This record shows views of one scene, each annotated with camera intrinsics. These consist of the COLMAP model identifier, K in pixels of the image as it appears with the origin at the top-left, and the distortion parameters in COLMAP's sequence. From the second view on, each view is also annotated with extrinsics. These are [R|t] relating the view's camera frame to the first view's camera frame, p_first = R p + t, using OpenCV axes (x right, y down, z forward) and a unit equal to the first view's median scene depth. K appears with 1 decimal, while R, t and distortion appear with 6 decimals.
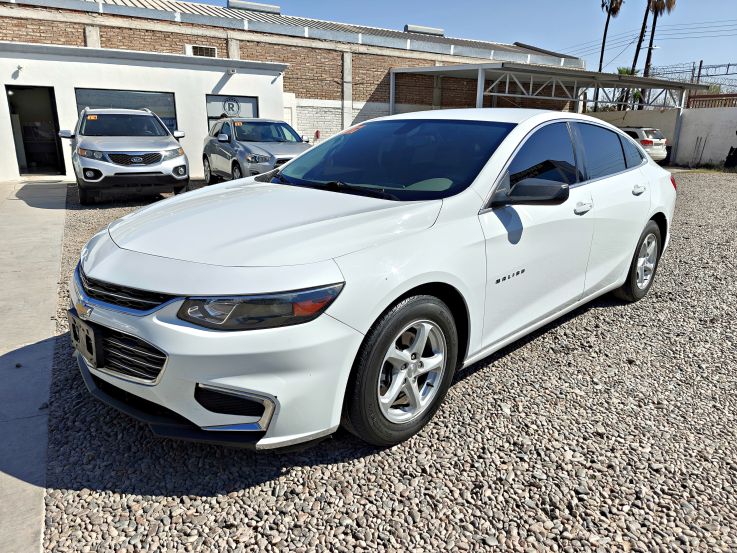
lens RADIAL K [[508.6, 0, 370.8], [0, 508.6, 277.0], [0, 0, 1]] dist [0.038651, -0.046538]
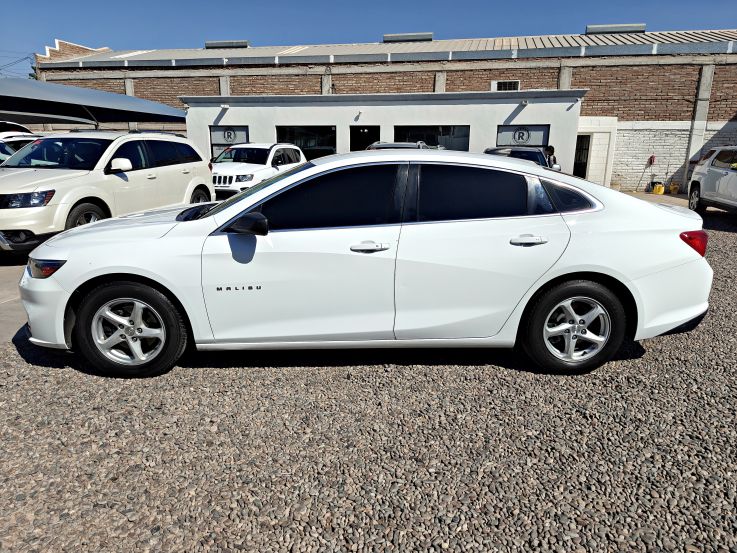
lens RADIAL K [[508.6, 0, 368.5], [0, 508.6, 277.9], [0, 0, 1]] dist [0.038651, -0.046538]
pose [[0.733212, 0.153784, -0.662382, 0.310468], [-0.181239, 0.983051, 0.027614, -0.027726], [0.655403, 0.099802, 0.748657, 0.062403]]
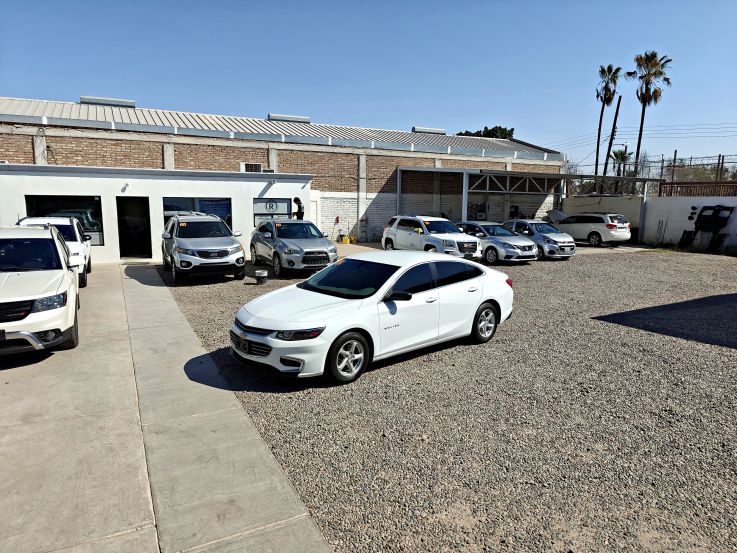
lens RADIAL K [[508.6, 0, 367.6], [0, 508.6, 280.0], [0, 0, 1]] dist [0.038651, -0.046538]
pose [[0.998618, 0.005513, -0.052268, 0.066041], [-0.011593, 0.993094, -0.116744, 0.015335], [0.051263, 0.117189, 0.991786, -0.386995]]
